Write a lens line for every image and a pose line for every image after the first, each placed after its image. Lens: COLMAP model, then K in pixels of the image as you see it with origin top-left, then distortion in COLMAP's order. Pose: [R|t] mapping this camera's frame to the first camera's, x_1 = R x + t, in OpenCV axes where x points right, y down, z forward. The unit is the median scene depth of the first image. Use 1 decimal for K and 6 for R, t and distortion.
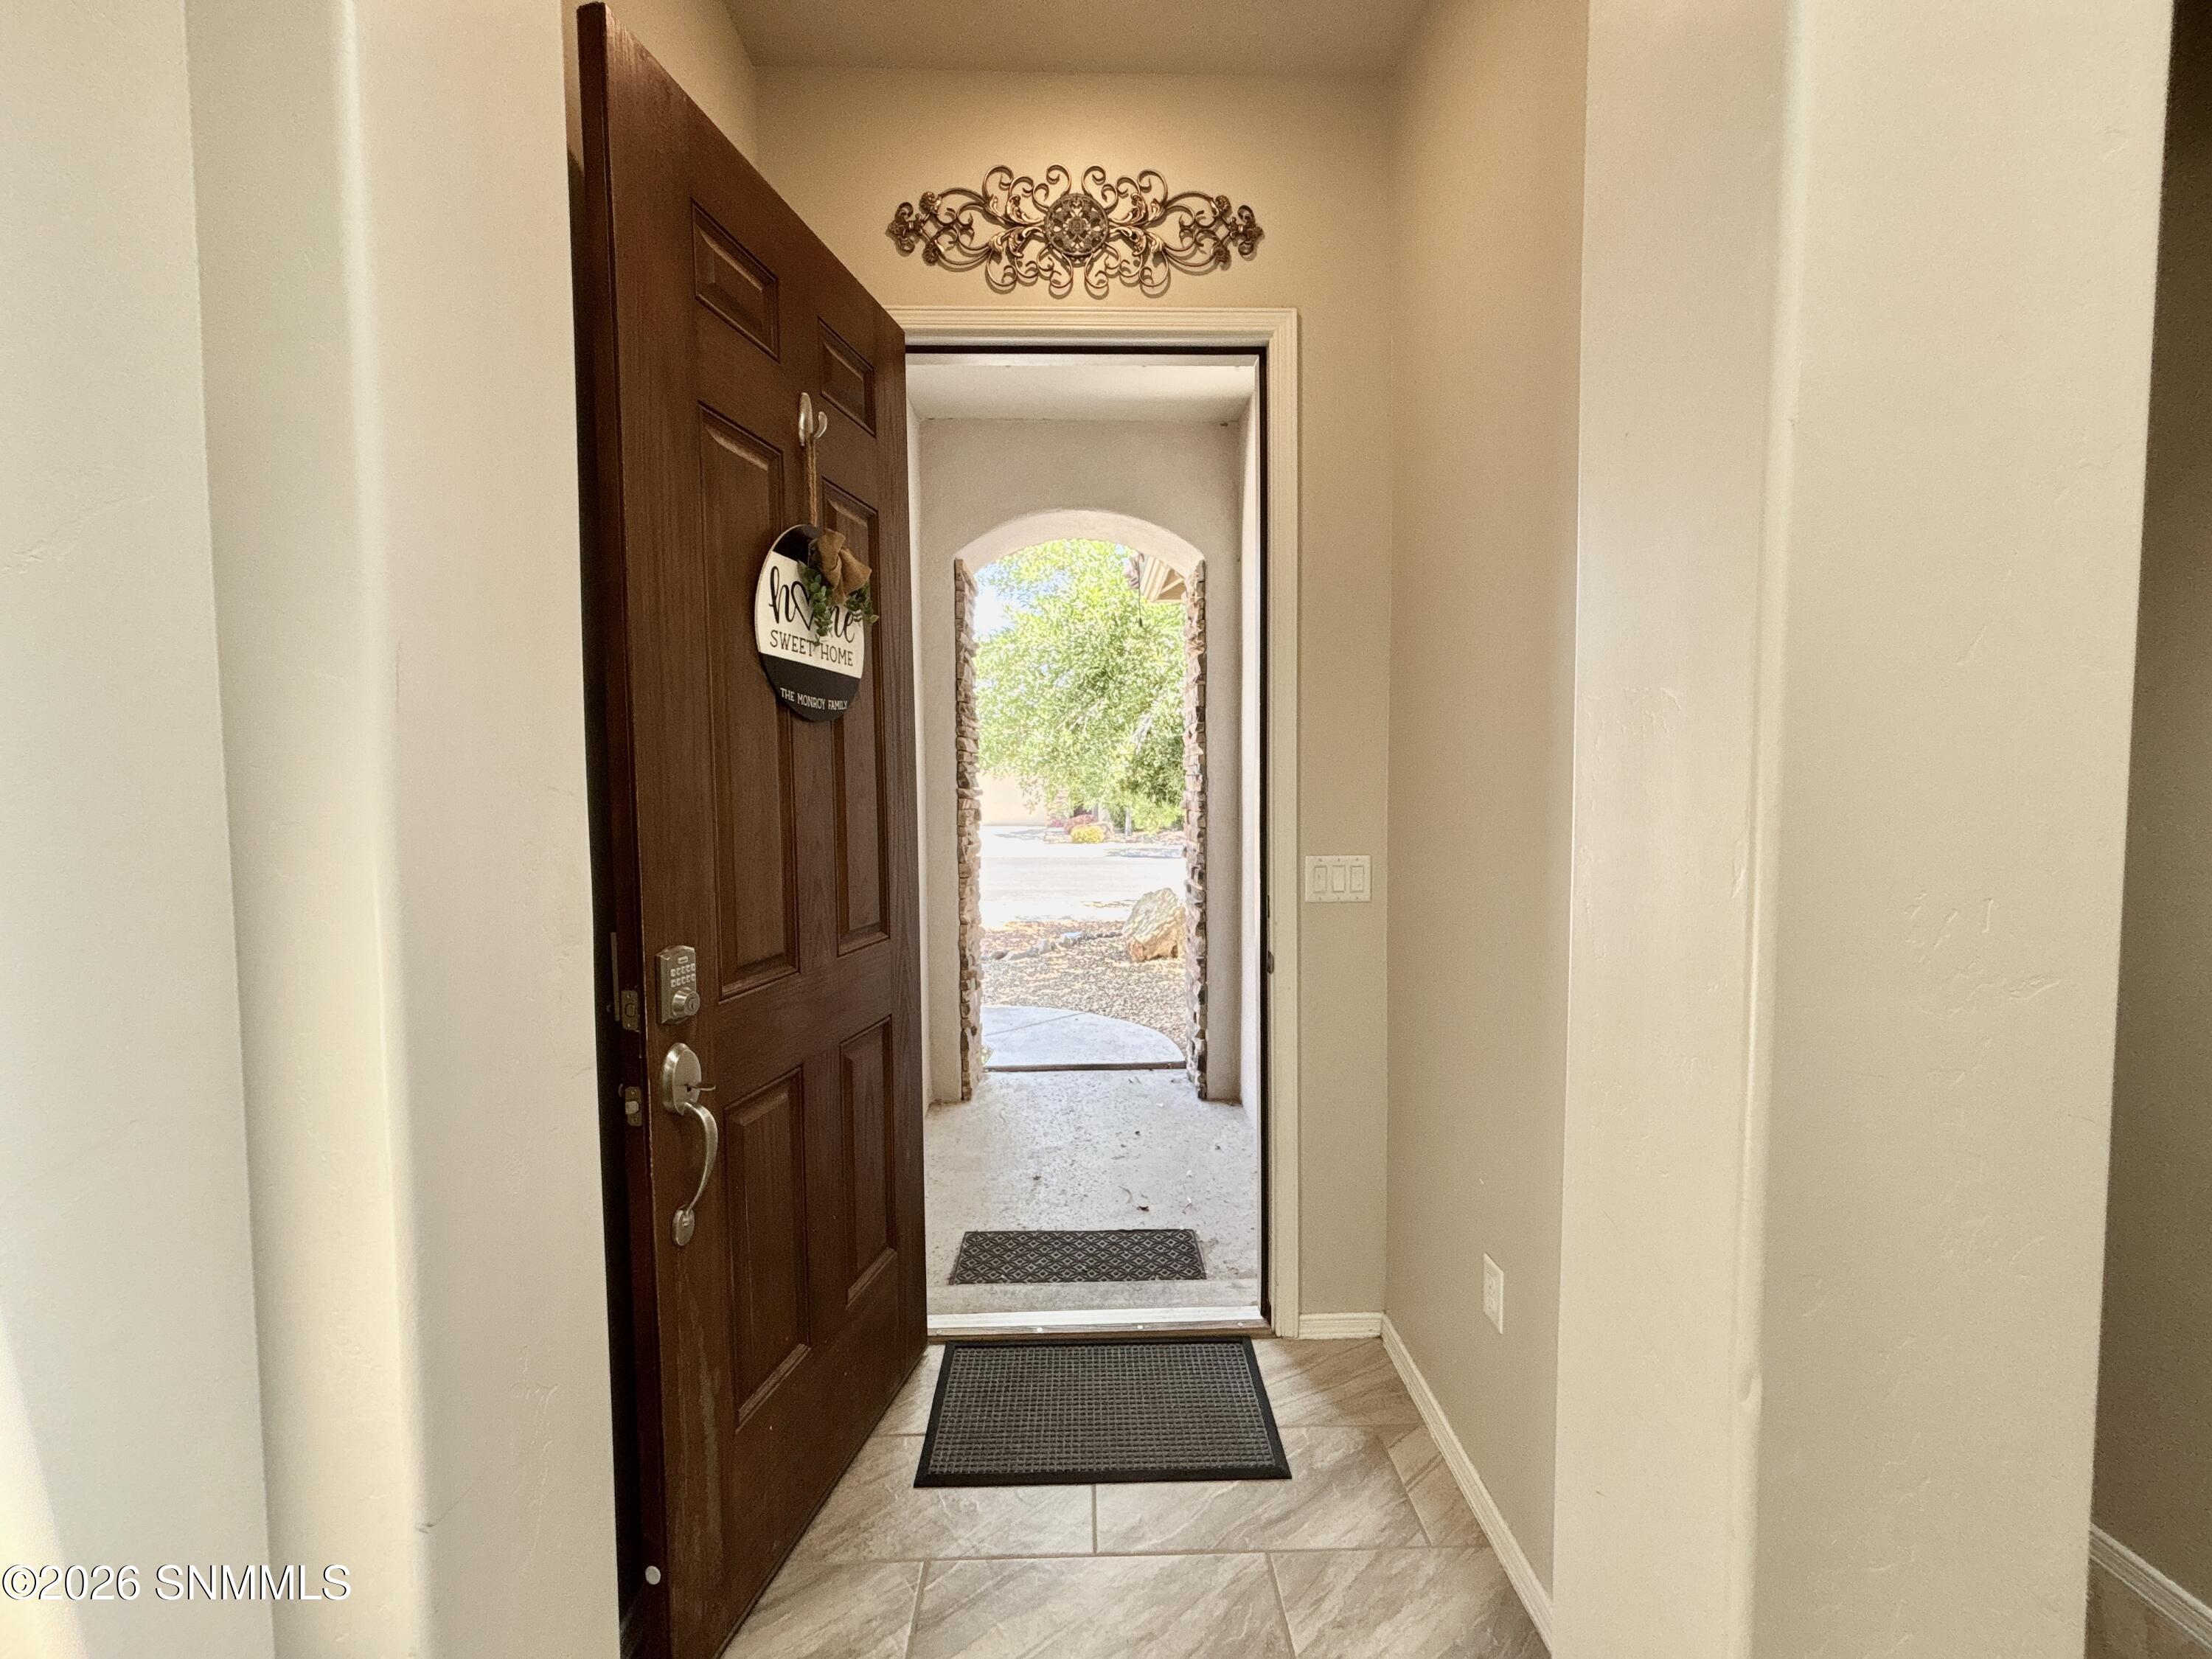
lens RADIAL K [[893.7, 0, 1093.1], [0, 893.7, 836.7], [0, 0, 1]] dist [-0.001525, 0.000229]
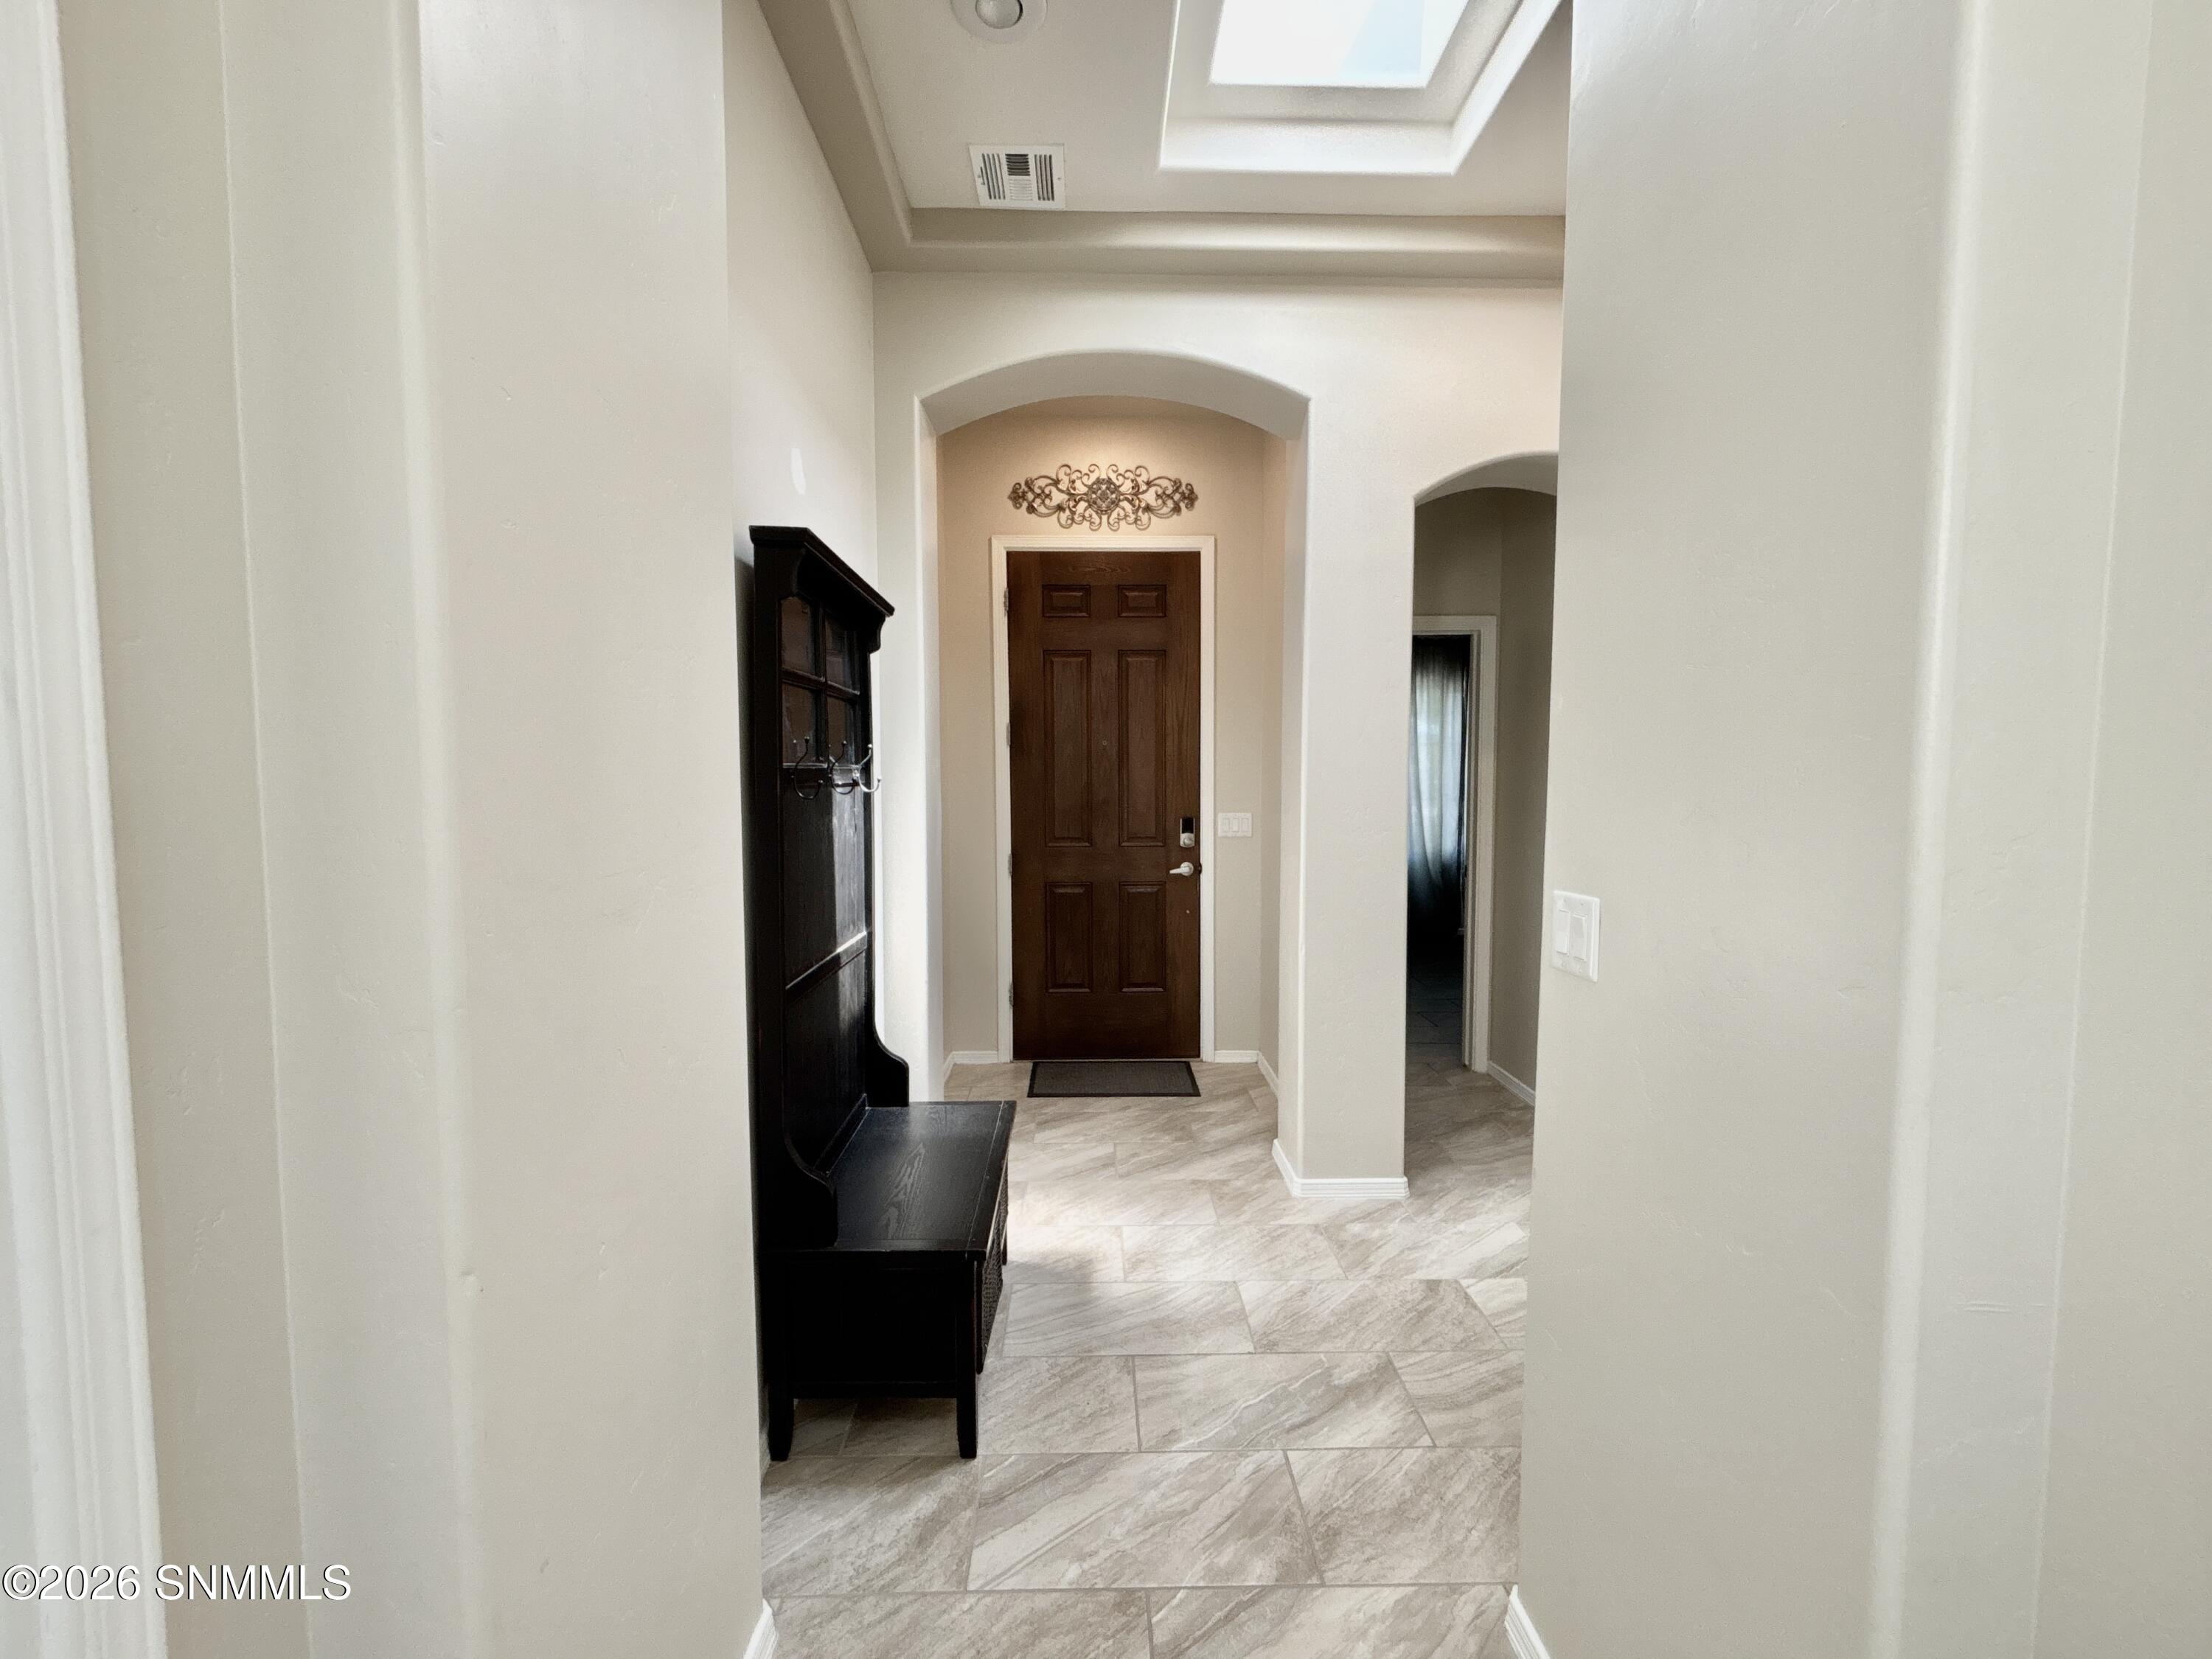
lens RADIAL K [[893.7, 0, 1123.5], [0, 893.7, 822.7], [0, 0, 1]] dist [-0.001525, 0.000229]
pose [[0.999588, 0.007731, -0.027649, 0.086125], [-0.007533, 0.999945, 0.007254, 0.030382], [0.027703, -0.007043, 0.999591, -0.986156]]
